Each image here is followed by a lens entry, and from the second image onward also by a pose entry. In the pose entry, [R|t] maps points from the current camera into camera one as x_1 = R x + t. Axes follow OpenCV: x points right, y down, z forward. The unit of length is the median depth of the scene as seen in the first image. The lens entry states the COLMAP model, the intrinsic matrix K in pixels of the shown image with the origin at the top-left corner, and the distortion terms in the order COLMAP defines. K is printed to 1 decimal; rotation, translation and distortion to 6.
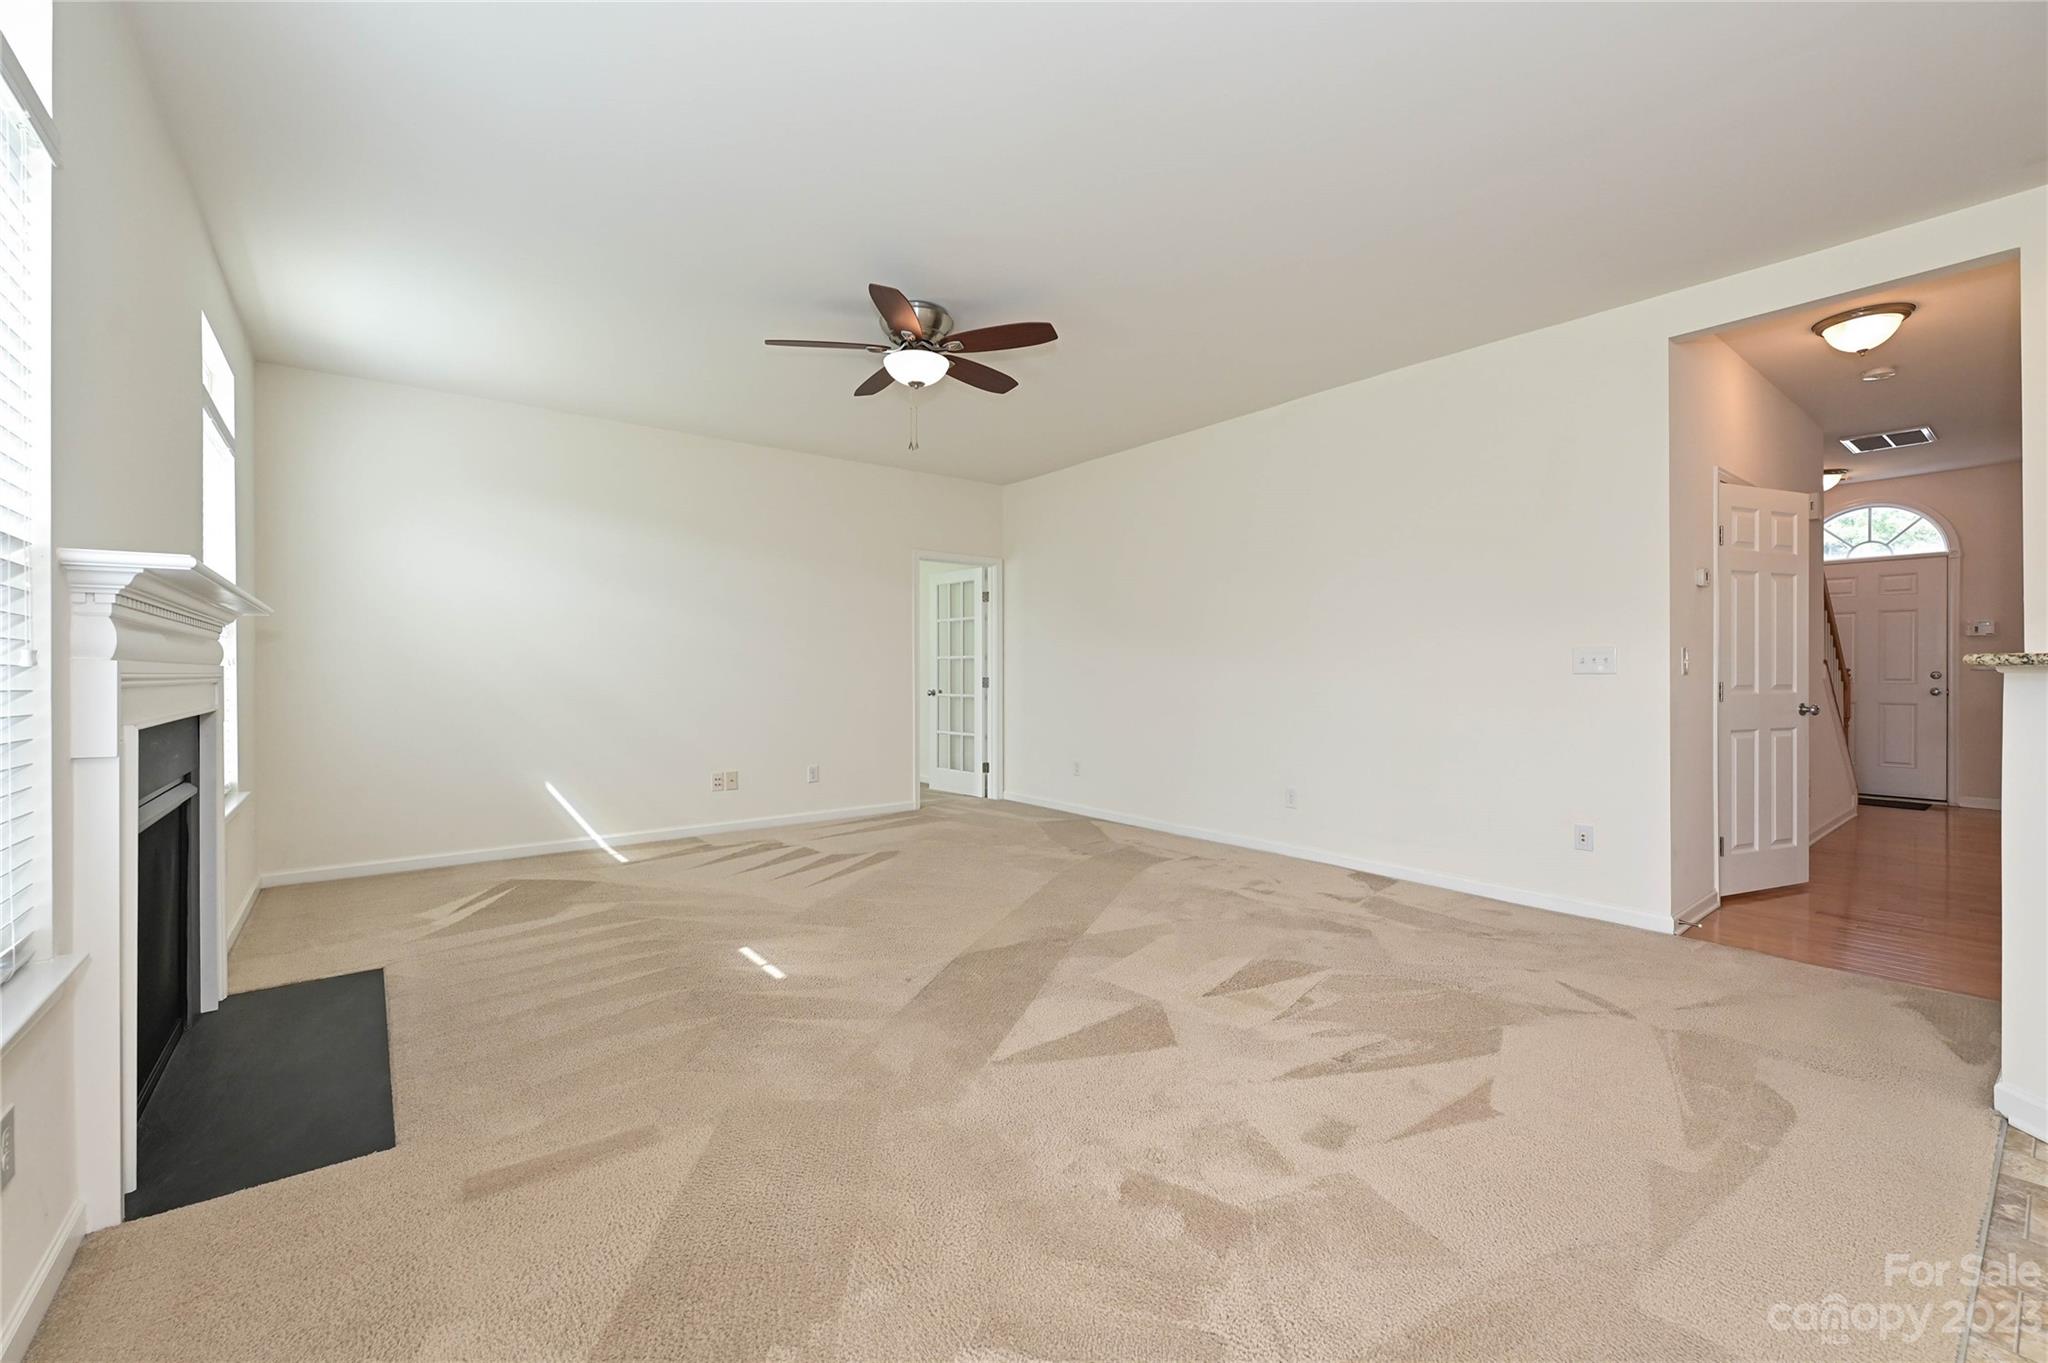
lens RADIAL K [[817.5, 0, 1041.5], [0, 817.5, 654.7], [0, 0, 1]] dist [-0.000443, -0.001452]
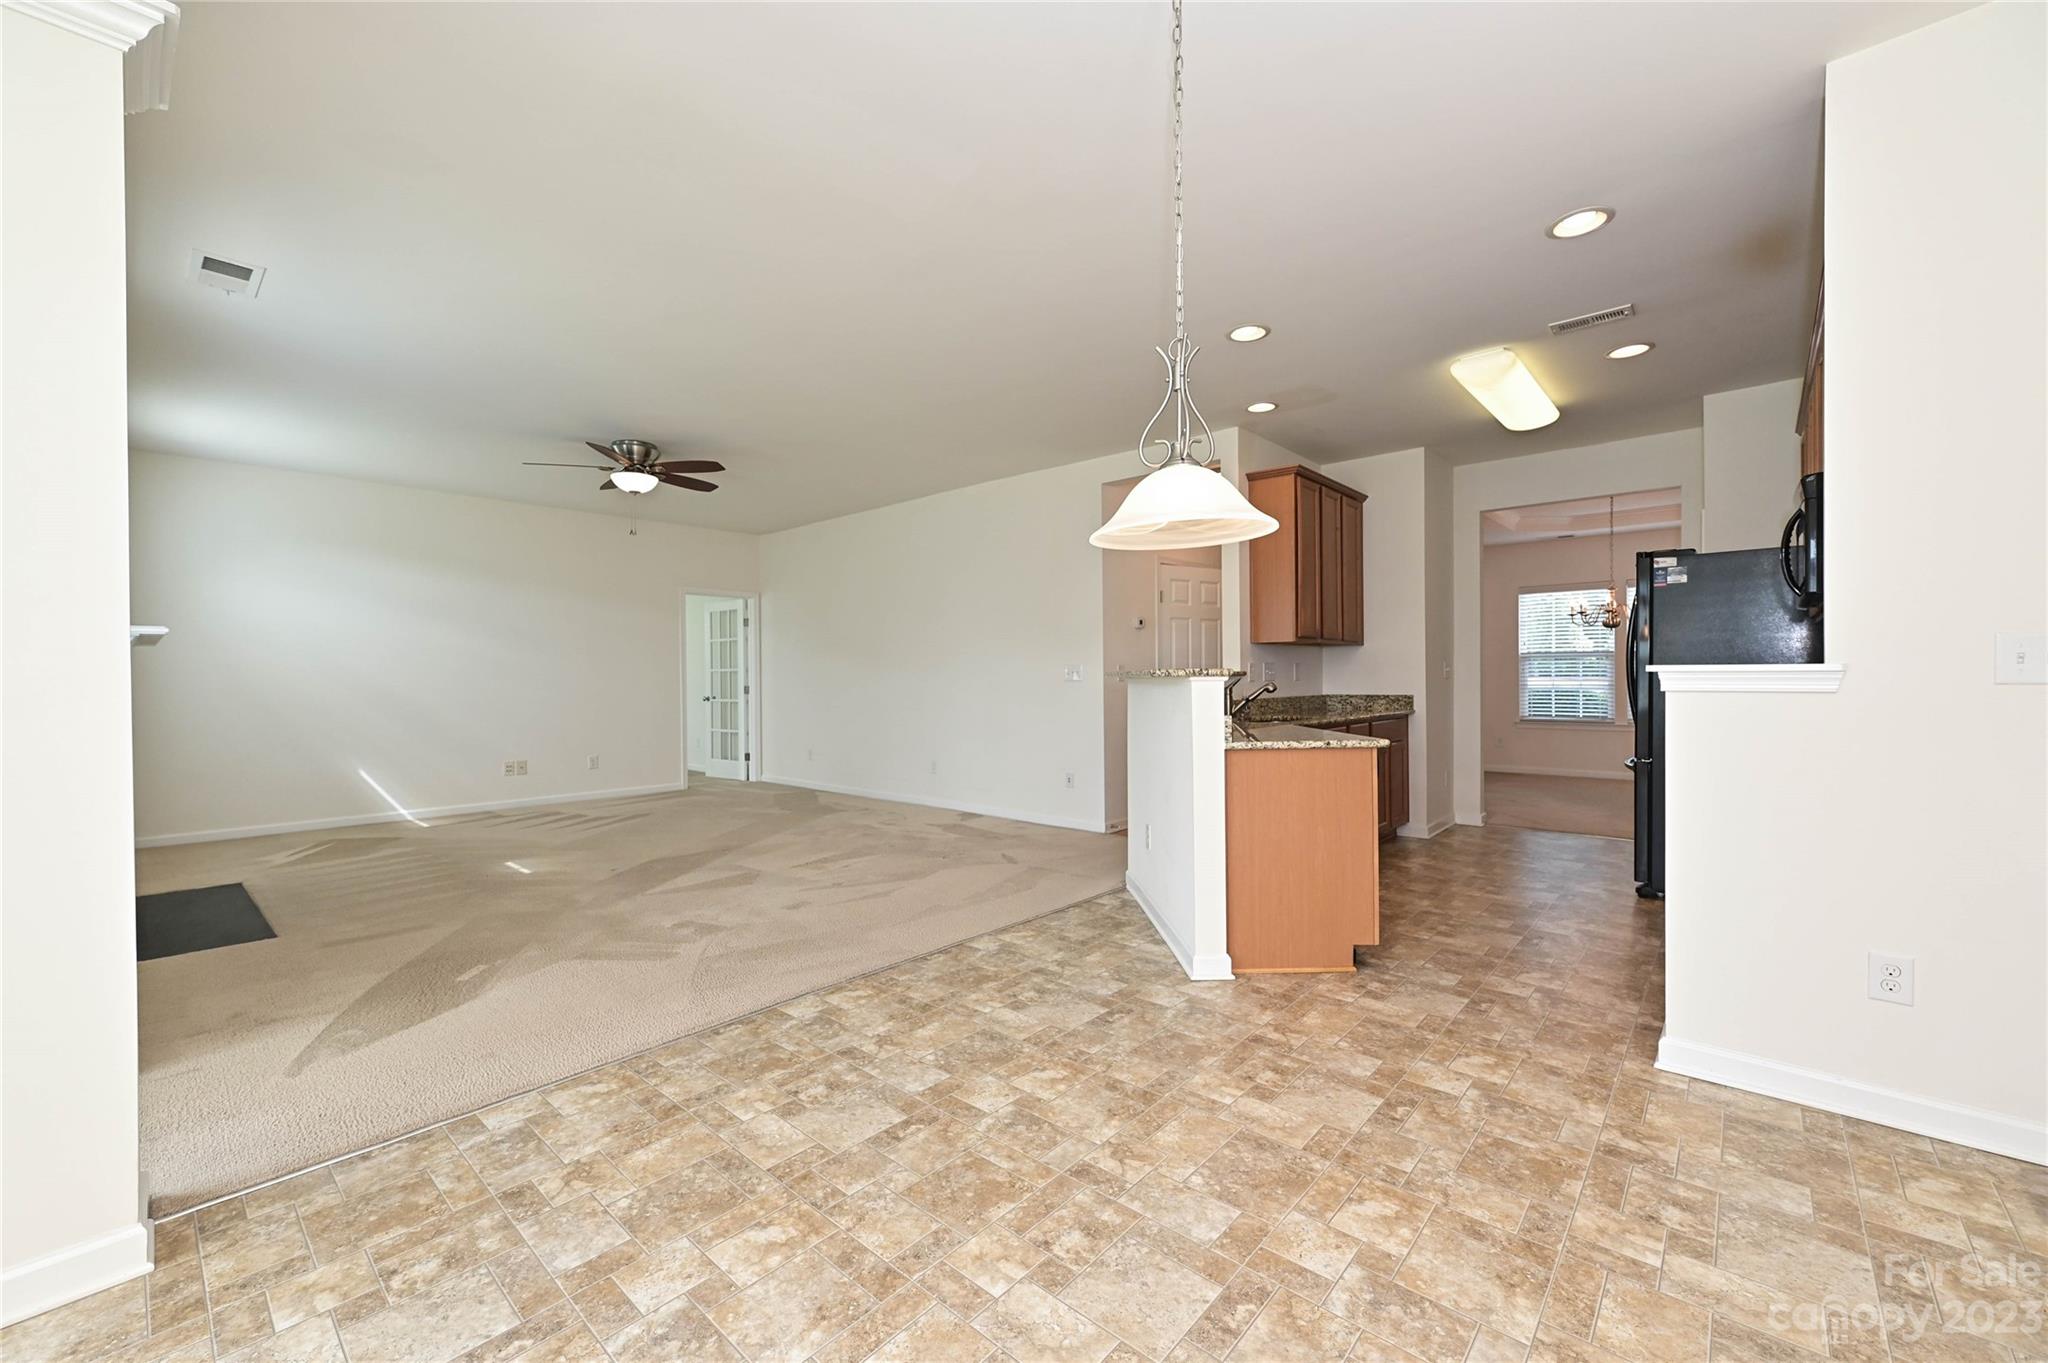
lens RADIAL K [[817.5, 0, 1054.1], [0, 817.5, 666.6], [0, 0, 1]] dist [-0.000443, -0.001452]
pose [[0.985991, -0.002581, 0.166781, 0.251902], [0.001973, 0.999991, 0.003809, -0.008241], [-0.166789, -0.003426, 0.985987, -0.439146]]
